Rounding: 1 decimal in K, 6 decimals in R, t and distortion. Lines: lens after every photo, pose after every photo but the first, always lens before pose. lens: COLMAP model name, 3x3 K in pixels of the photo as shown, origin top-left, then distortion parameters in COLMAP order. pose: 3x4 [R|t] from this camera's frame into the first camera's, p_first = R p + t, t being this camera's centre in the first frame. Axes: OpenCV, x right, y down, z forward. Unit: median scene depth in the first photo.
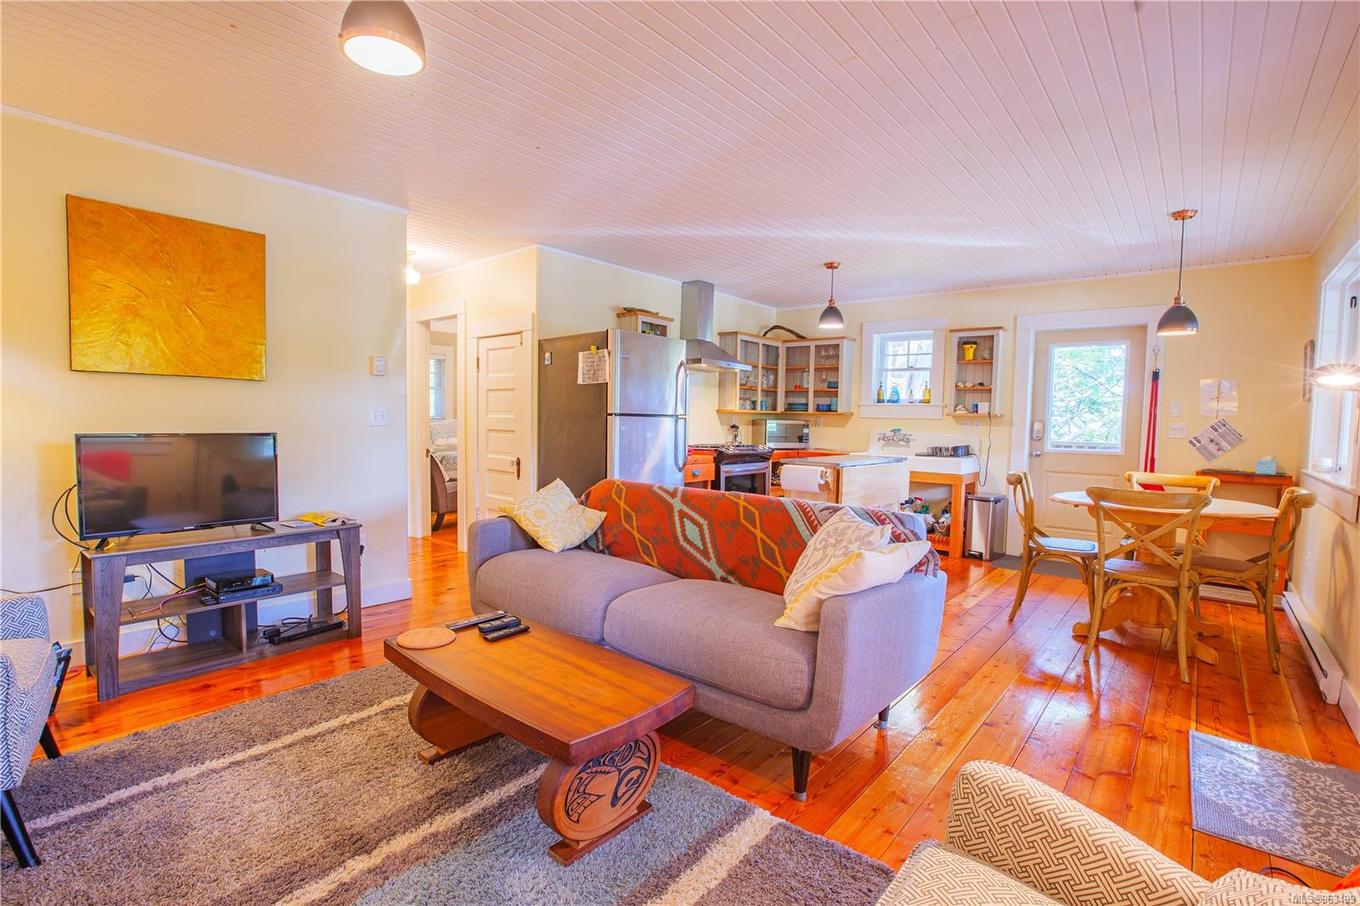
lens RADIAL K [[633.3, 0, 683.8], [0, 633.3, 459.8], [0, 0, 1]] dist [-0.068070, 0.026922]
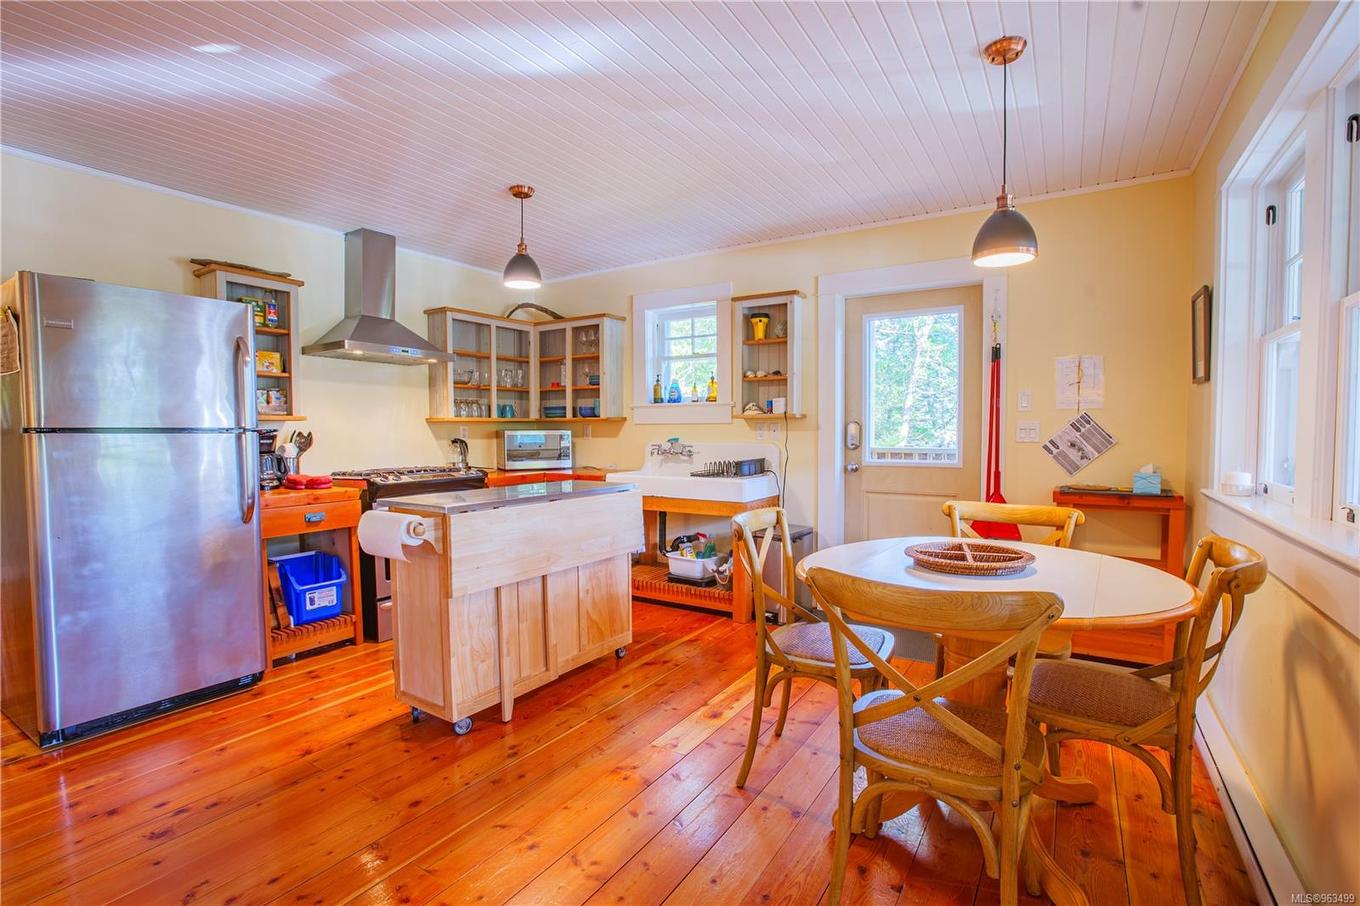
lens RADIAL K [[642.2, 0, 673.7], [0, 642.2, 465.2], [0, 0, 1]] dist [-0.094956, 0.049703]
pose [[0.990358, -0.031465, 0.134913, 0.258622], [0.032607, 0.999449, -0.006260, -0.014792], [-0.134642, 0.010598, 0.990838, 0.291719]]
